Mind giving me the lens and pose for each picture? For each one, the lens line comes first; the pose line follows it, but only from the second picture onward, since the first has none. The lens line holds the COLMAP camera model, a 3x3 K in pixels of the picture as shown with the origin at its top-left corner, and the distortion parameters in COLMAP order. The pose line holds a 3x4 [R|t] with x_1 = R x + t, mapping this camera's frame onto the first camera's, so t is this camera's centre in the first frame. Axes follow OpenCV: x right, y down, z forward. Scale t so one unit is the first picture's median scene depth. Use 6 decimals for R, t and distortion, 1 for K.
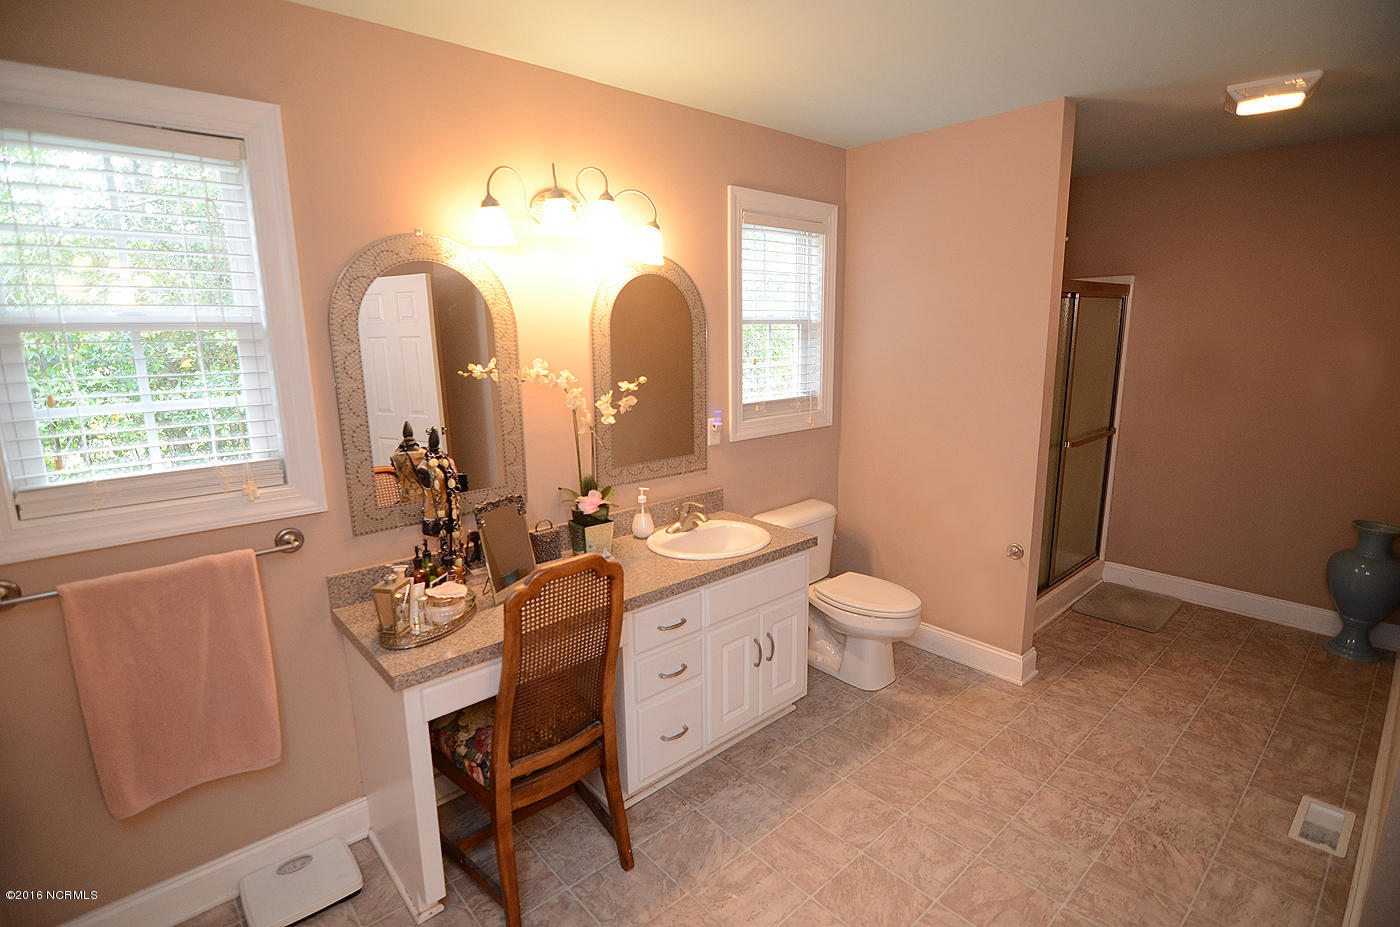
lens RADIAL K [[678.3, 0, 702.6], [0, 678.3, 461.6], [0, 0, 1]] dist [-0.009085, -0.007325]
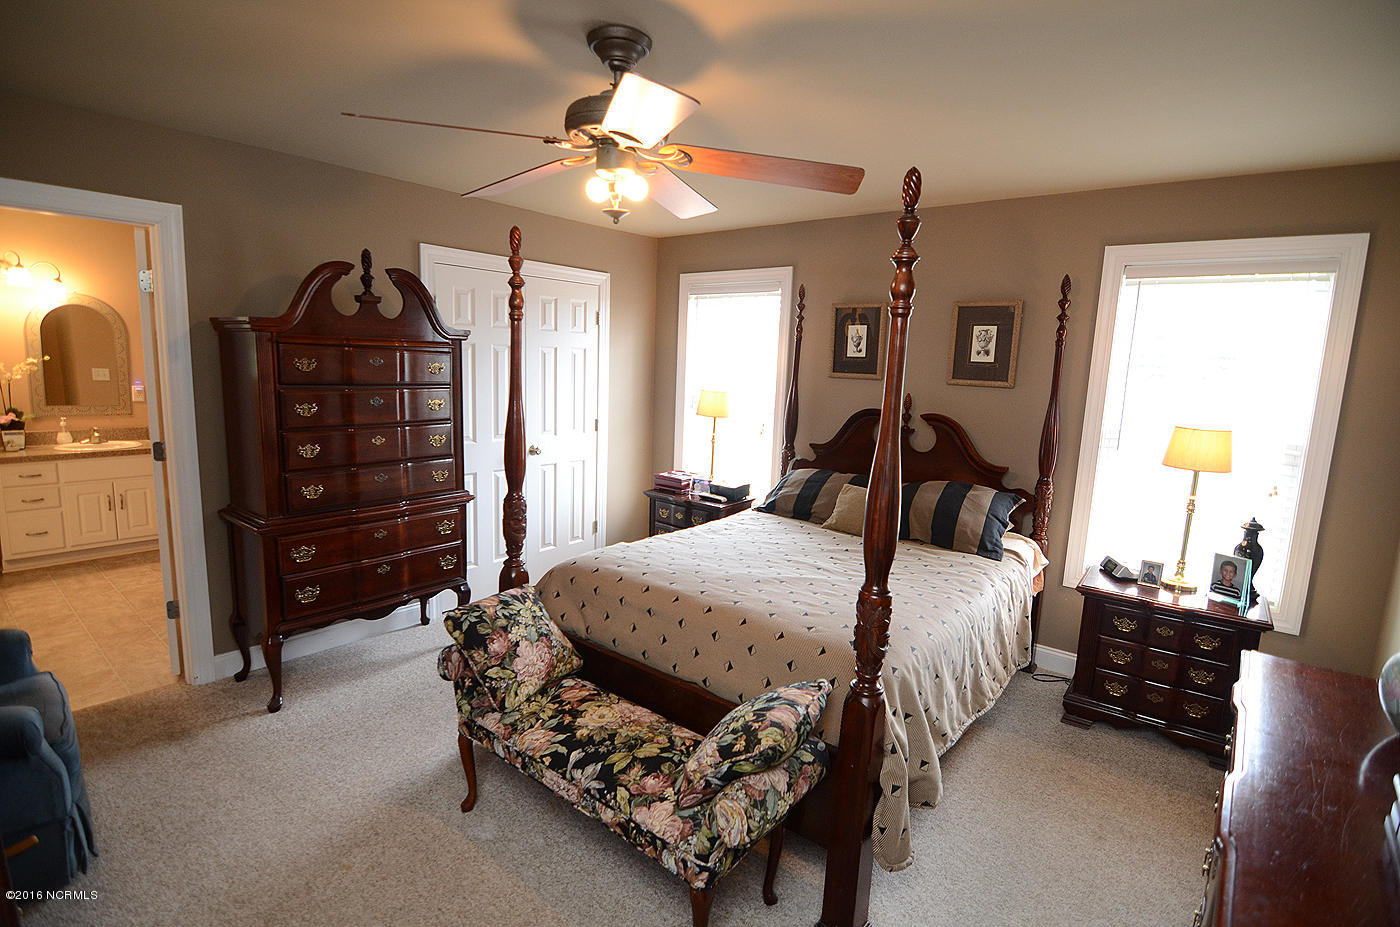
lens RADIAL K [[678.3, 0, 698.2], [0, 678.3, 463.5], [0, 0, 1]] dist [-0.009085, -0.007325]
pose [[0.987939, 0.026150, 0.152622, 1.476428], [-0.019596, 0.998827, -0.044288, 0.229516], [-0.153601, 0.040763, 0.987292, -1.165087]]
